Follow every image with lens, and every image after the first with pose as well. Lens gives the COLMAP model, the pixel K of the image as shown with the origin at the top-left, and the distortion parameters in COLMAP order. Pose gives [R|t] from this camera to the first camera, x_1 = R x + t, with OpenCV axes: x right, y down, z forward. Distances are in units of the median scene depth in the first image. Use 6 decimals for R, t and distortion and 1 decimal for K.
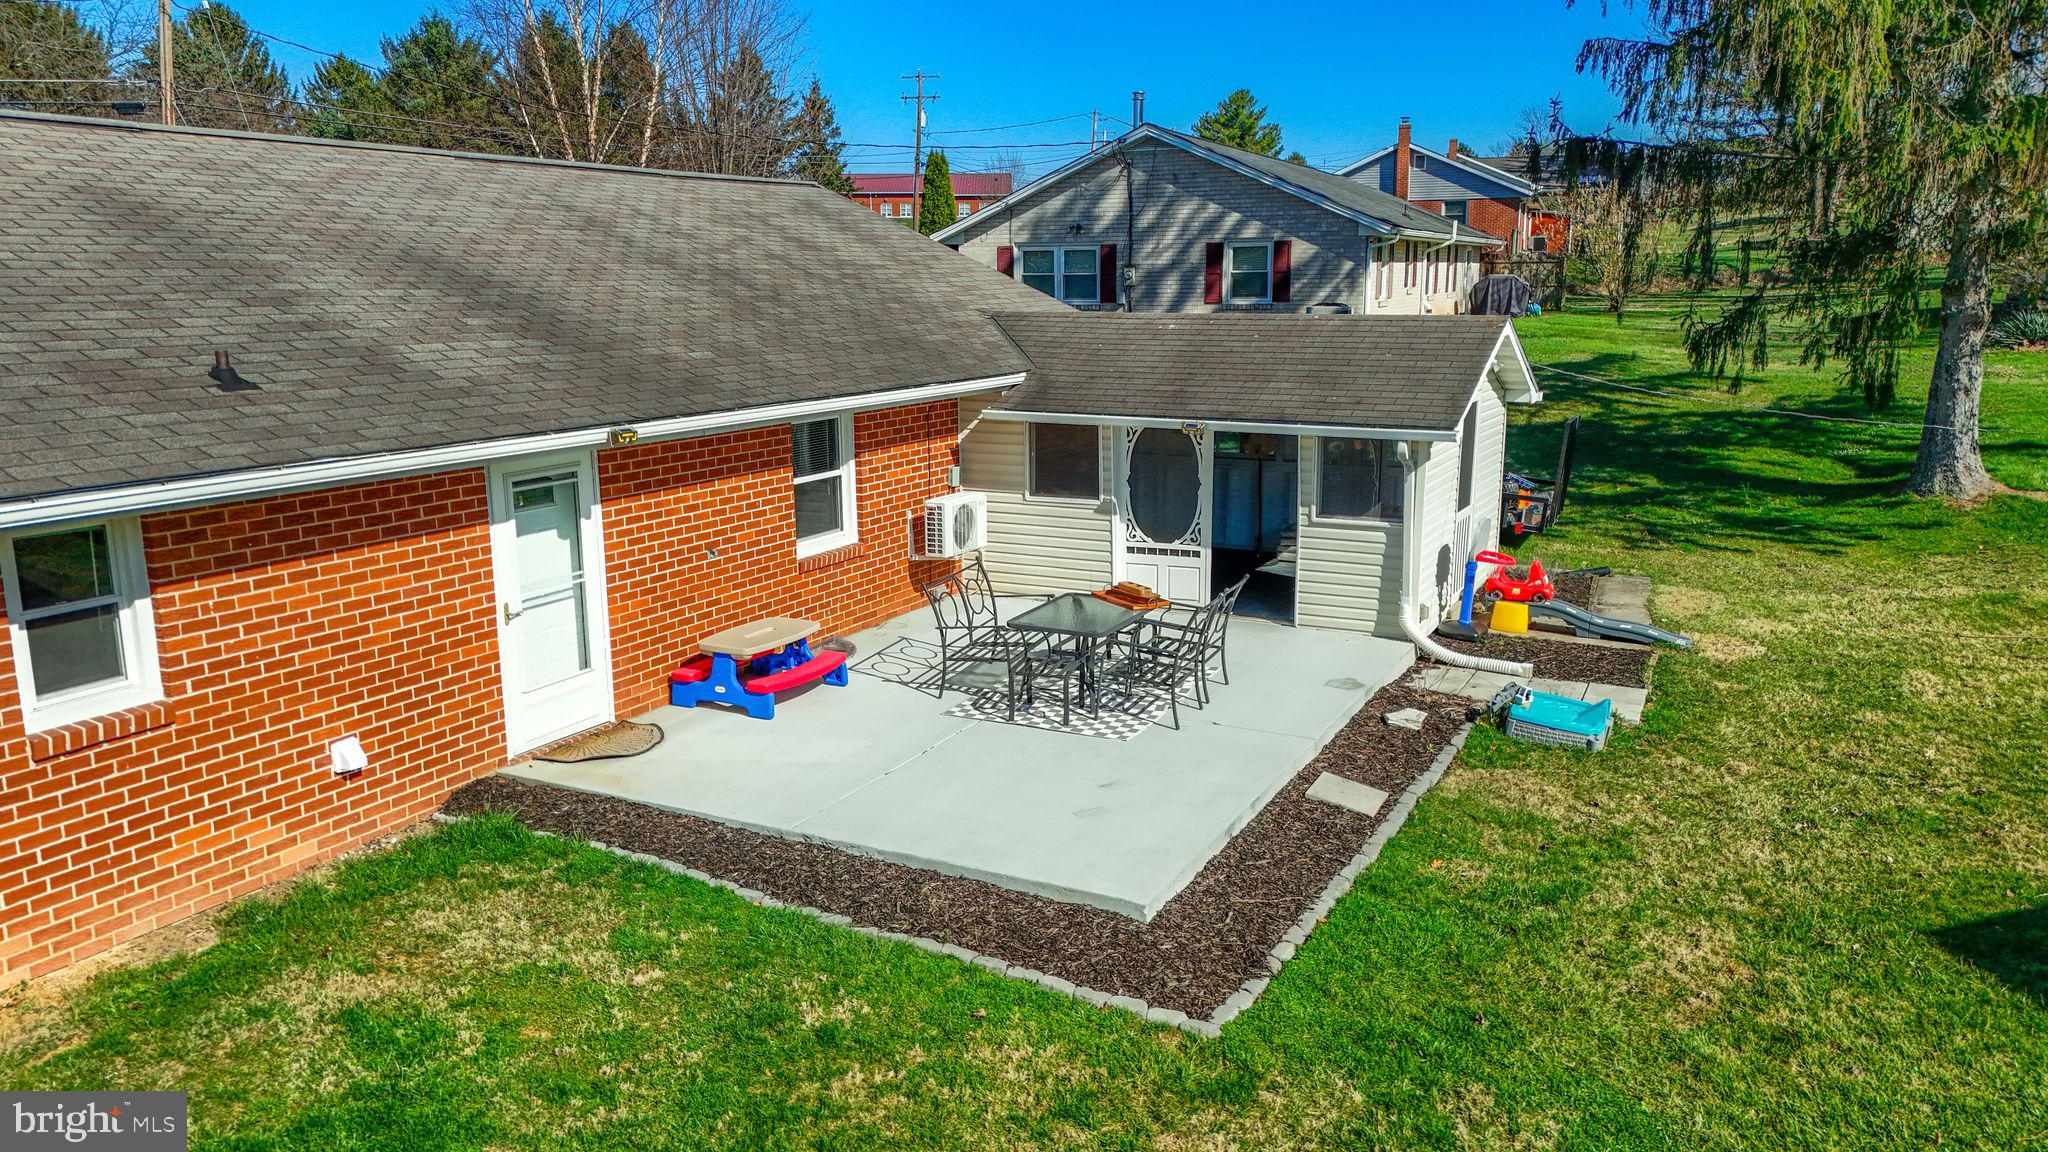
lens RADIAL K [[1493.3, 0, 1020.4], [0, 1493.3, 573.1], [0, 0, 1]] dist [-0.009315, -0.007570]
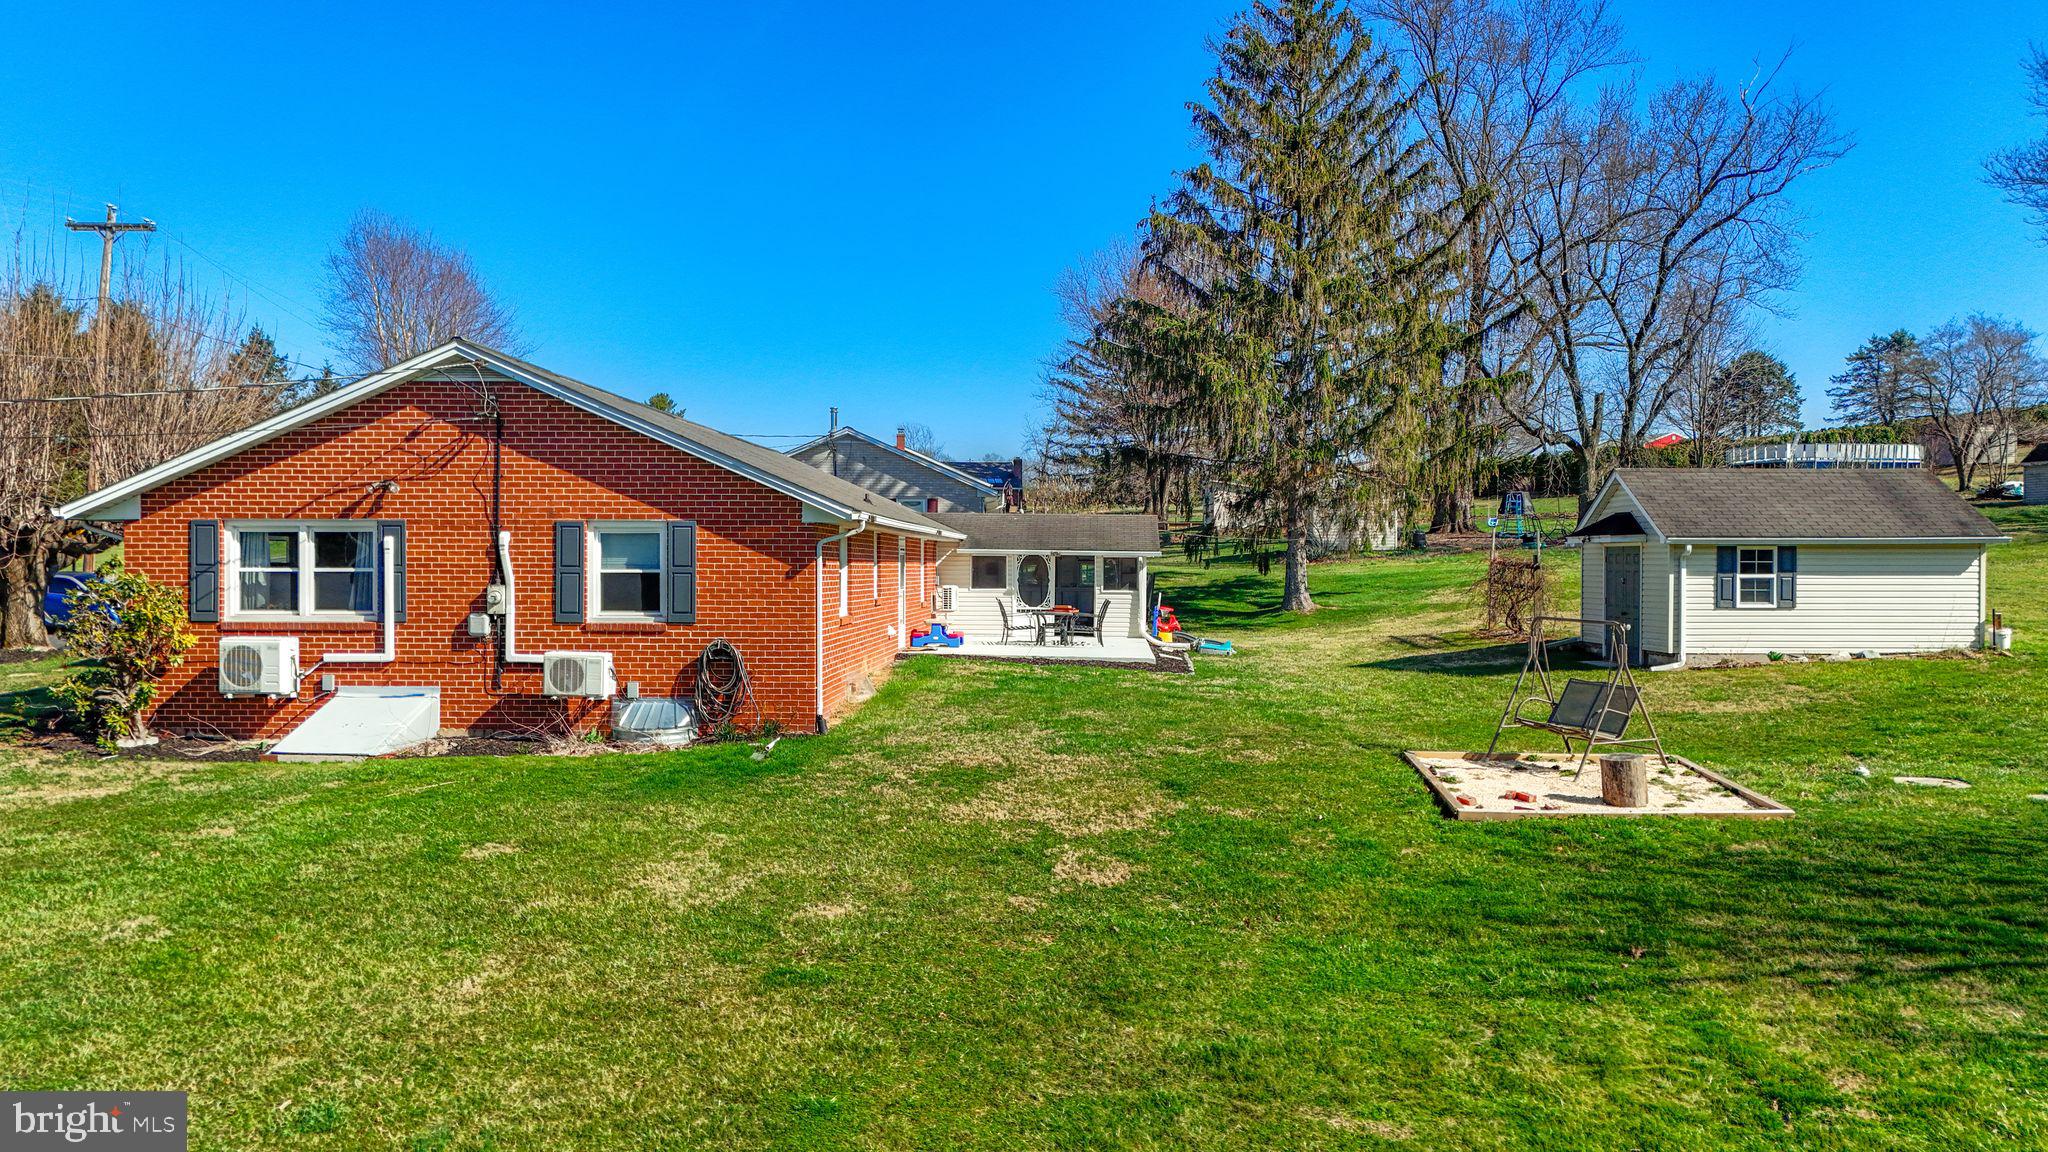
lens RADIAL K [[1493.3, 0, 1026.5], [0, 1493.3, 576.6], [0, 0, 1]] dist [-0.009315, -0.007570]
pose [[0.907219, 0.012796, 0.420464, -0.683988], [0.068233, 0.981824, -0.177105, 0.265529], [-0.415088, 0.189362, 0.889856, -0.825835]]
